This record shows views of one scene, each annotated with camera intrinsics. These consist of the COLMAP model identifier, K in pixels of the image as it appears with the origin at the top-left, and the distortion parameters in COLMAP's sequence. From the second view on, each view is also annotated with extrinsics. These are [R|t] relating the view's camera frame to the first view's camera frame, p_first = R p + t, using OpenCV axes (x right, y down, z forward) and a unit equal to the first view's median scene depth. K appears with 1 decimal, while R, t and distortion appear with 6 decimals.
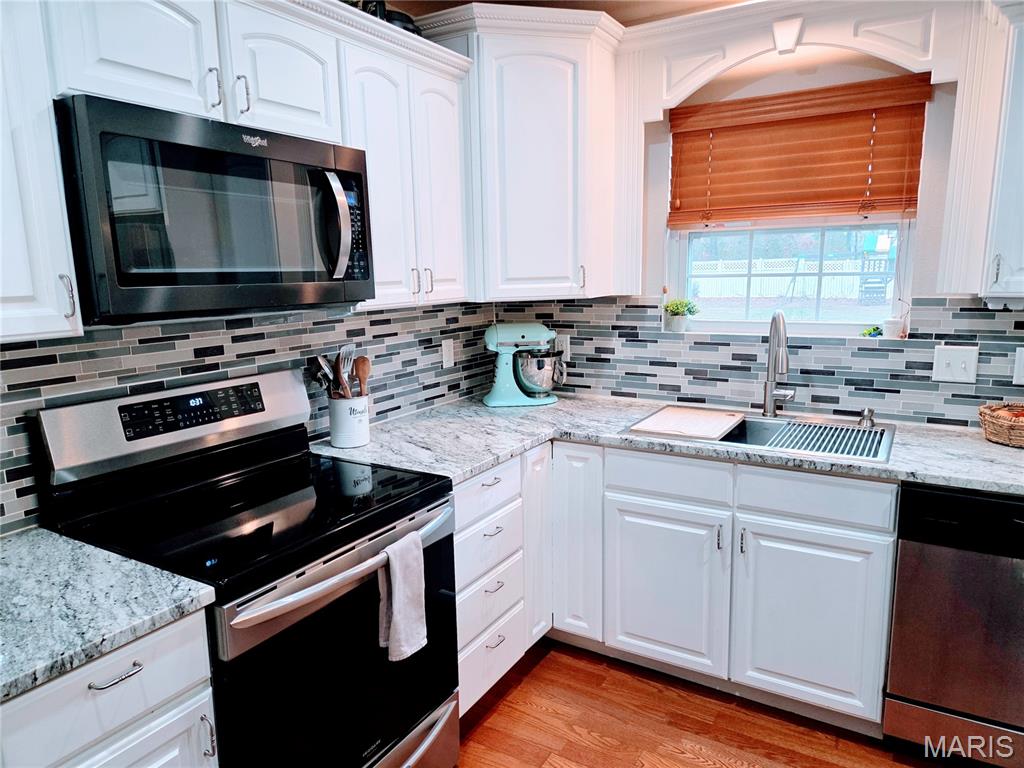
lens RADIAL K [[688.8, 0, 510.3], [0, 688.8, 386.9], [0, 0, 1]] dist [0.102721, -0.086330]
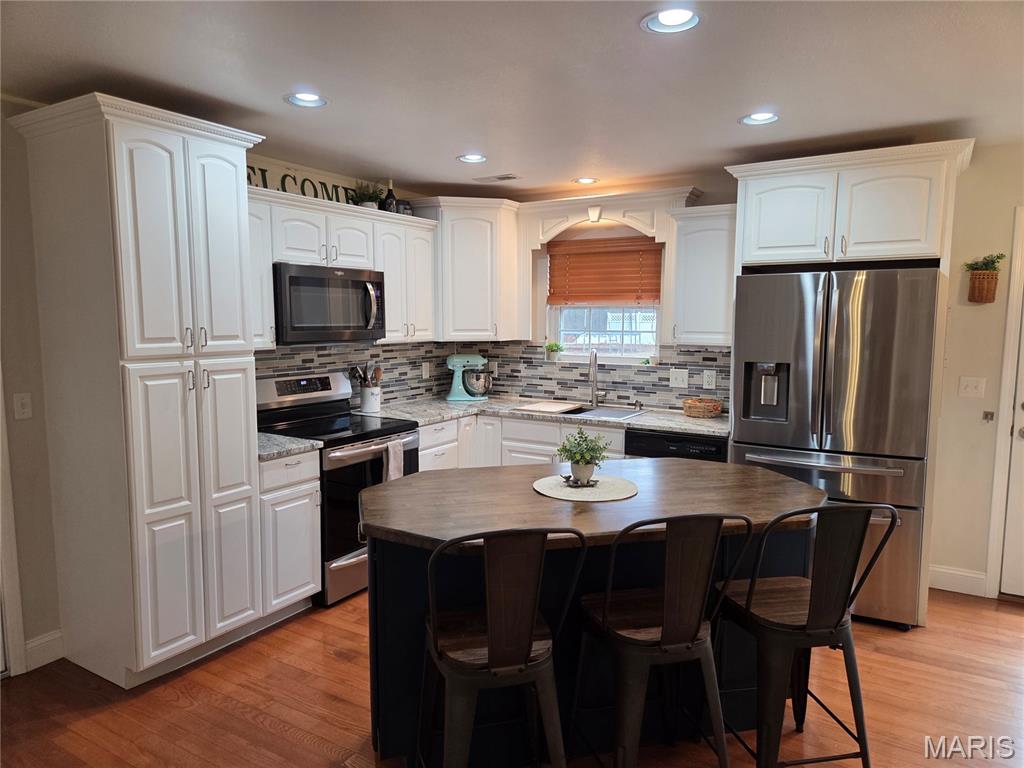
lens RADIAL K [[688.8, 0, 510.3], [0, 688.8, 386.9], [0, 0, 1]] dist [0.102721, -0.086330]
pose [[0.999695, 0.022425, -0.010320, 0.173617], [-0.023051, 0.997608, -0.065169, 0.123873], [0.008834, 0.065387, 0.997821, -0.902192]]
